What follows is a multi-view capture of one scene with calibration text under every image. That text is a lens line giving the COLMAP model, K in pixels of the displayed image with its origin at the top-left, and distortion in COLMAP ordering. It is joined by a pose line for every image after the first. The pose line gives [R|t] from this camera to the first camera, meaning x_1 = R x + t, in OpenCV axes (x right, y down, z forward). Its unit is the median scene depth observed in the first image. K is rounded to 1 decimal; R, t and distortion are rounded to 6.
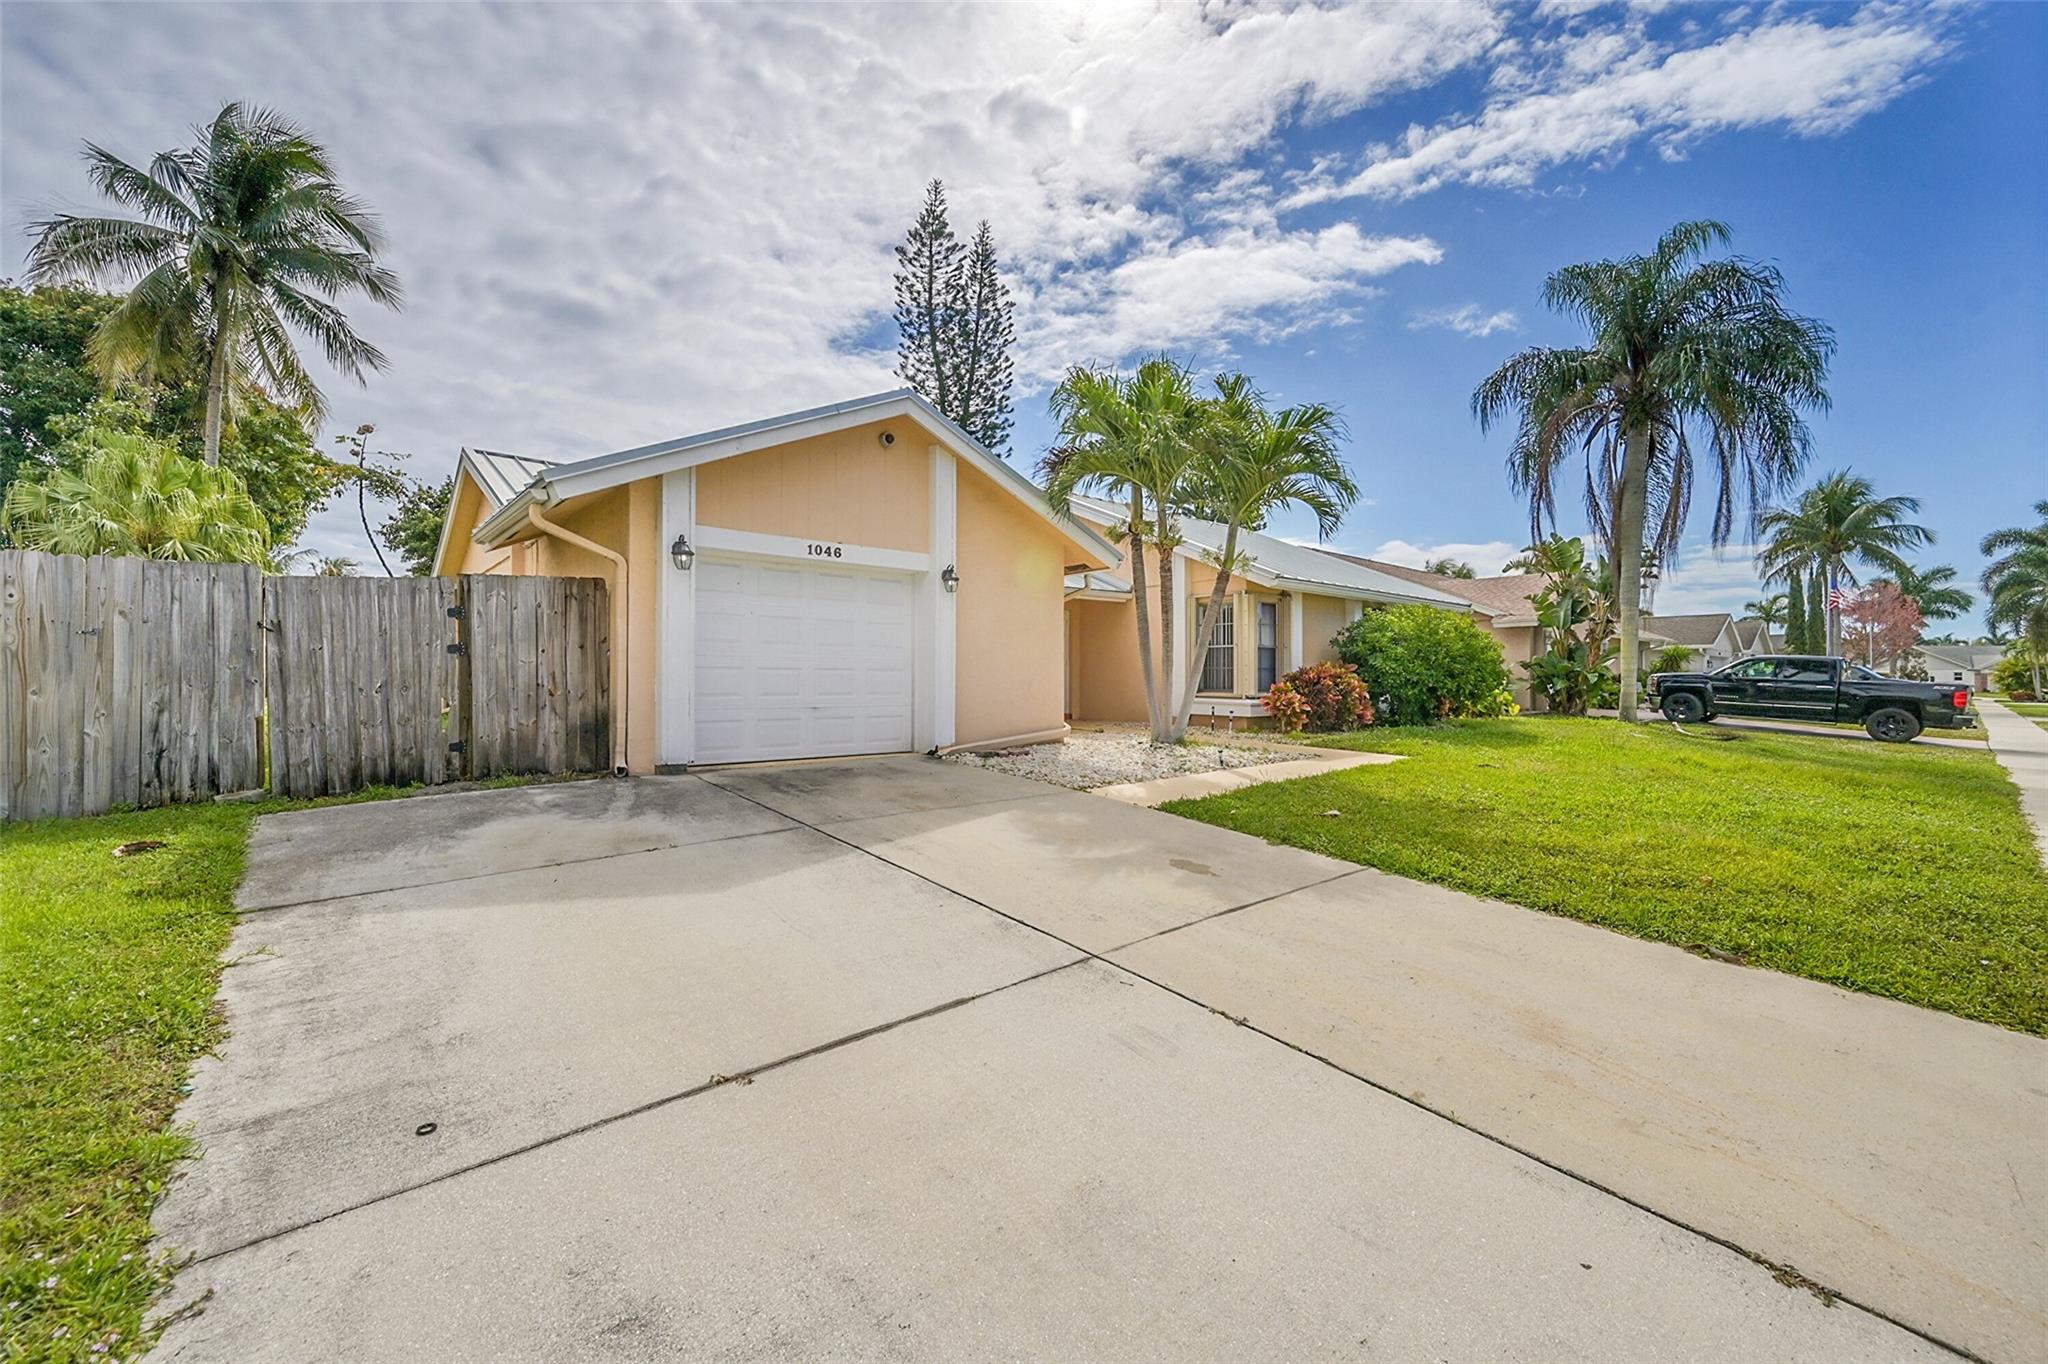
lens RADIAL K [[832.3, 0, 1022.9], [0, 832.3, 684.9], [0, 0, 1]] dist [-0.000159, -0.000125]
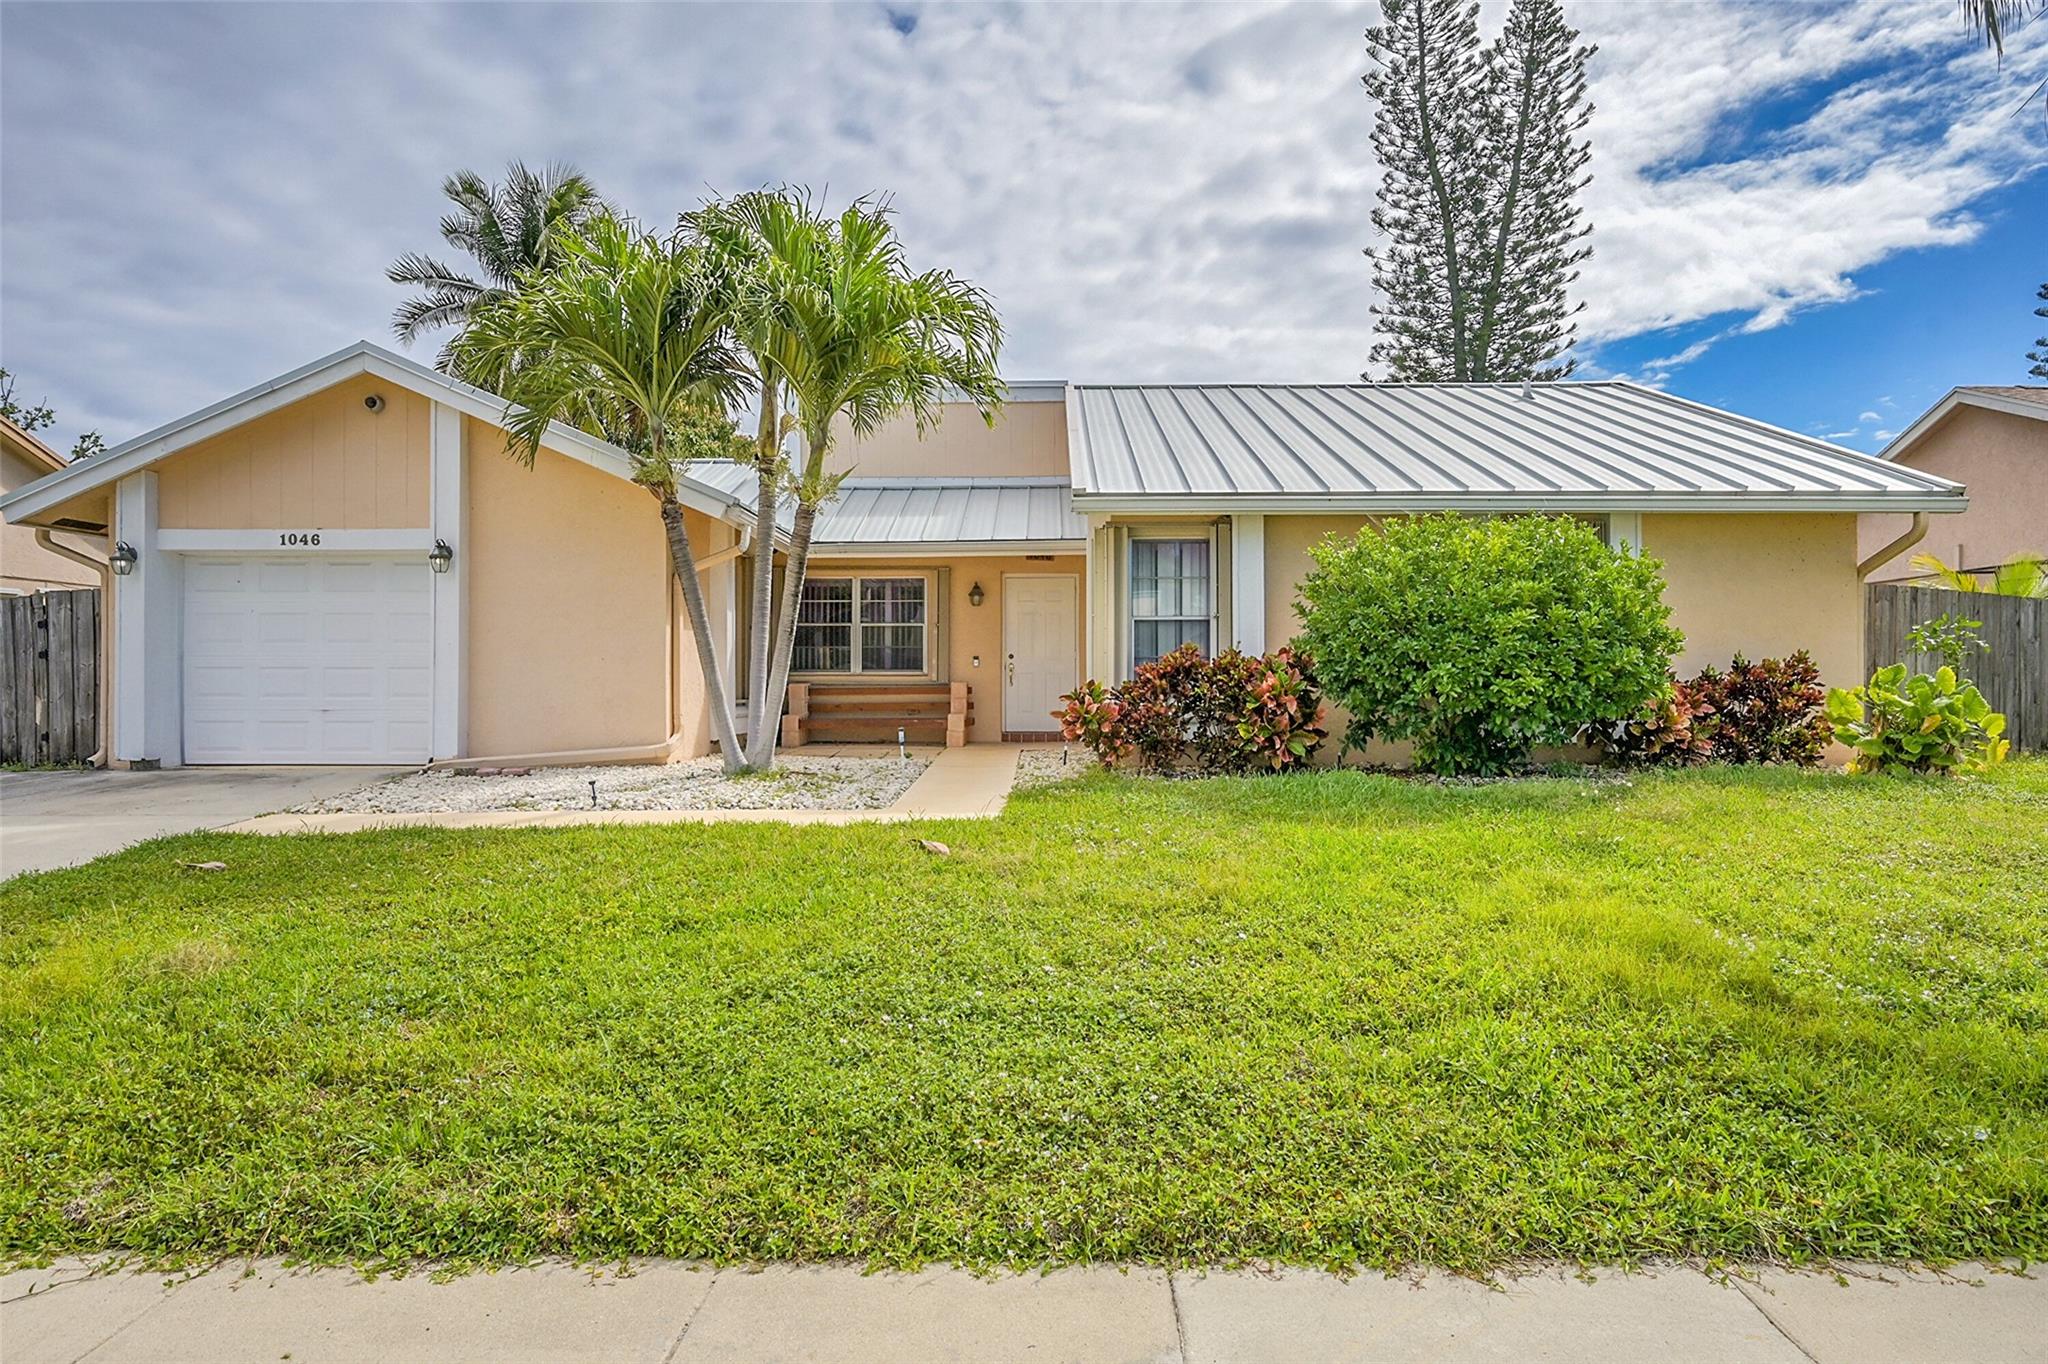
lens RADIAL K [[1113.5, 0, 1041.5], [0, 1113.5, 674.7], [0, 0, 1]] dist [0.000146, 0.000223]
pose [[0.758768, -0.005208, -0.651340, 1.184970], [0.001402, 0.999979, -0.006362, -0.002789], [0.651359, 0.003914, 0.758759, 0.601116]]
